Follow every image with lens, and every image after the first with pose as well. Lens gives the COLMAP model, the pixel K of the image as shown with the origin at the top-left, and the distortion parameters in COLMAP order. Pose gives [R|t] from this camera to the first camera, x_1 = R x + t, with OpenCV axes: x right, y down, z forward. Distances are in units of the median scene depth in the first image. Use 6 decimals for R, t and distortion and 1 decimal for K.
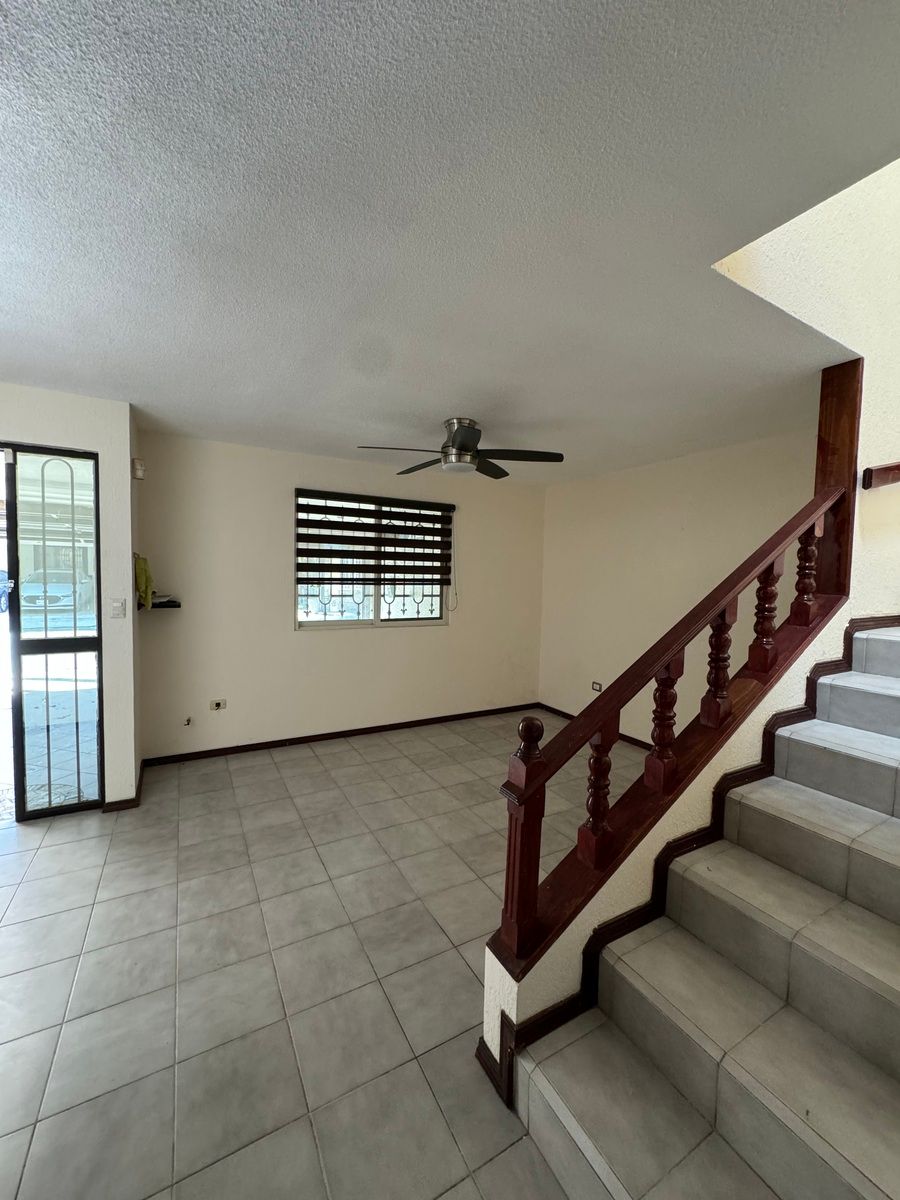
lens RADIAL K [[477.4, 0, 447.9], [0, 477.4, 597.0], [0, 0, 1]] dist [-0.002796, 0.000410]
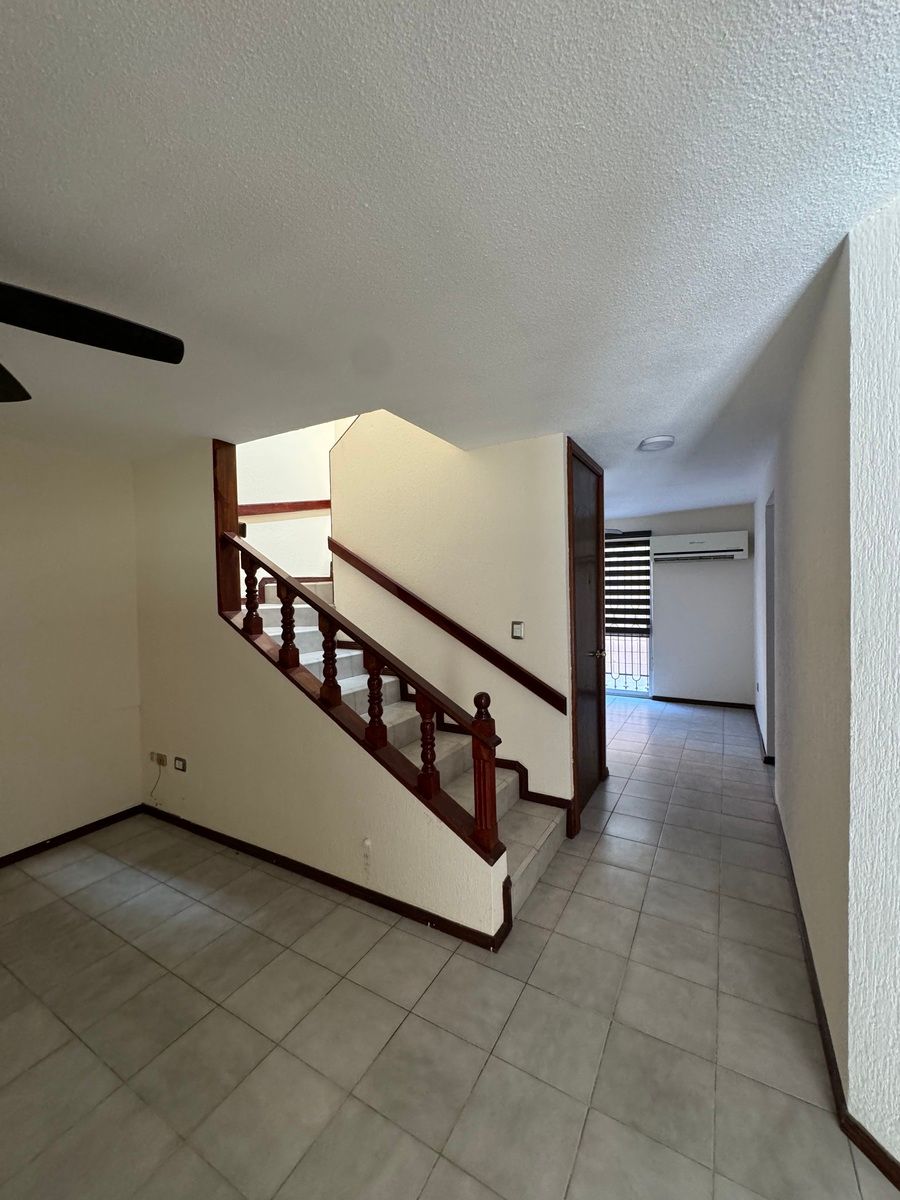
lens RADIAL K [[477.4, 0, 446.6], [0, 477.4, 599.2], [0, 0, 1]] dist [-0.002796, 0.000410]
pose [[-0.507979, -0.032184, 0.860768, -0.479367], [0.045558, 0.996899, 0.064160, -0.068956], [-0.860164, 0.071807, -0.504938, 0.820911]]
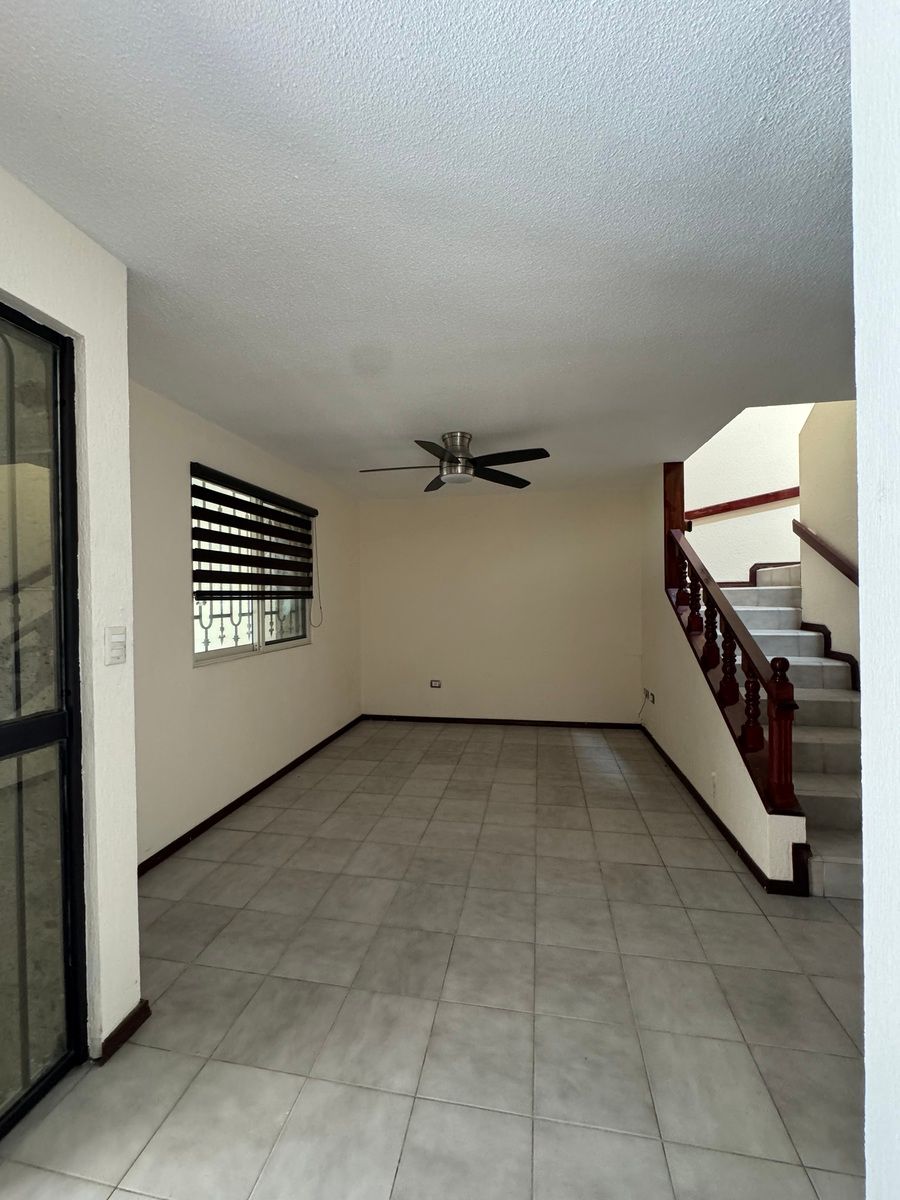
lens RADIAL K [[477.4, 0, 452.8], [0, 477.4, 596.9], [0, 0, 1]] dist [-0.002796, 0.000410]
pose [[0.637586, -0.028885, 0.769838, -0.796237], [0.059886, 0.998131, -0.012147, -0.001404], [-0.768048, 0.053847, 0.638124, 0.356321]]
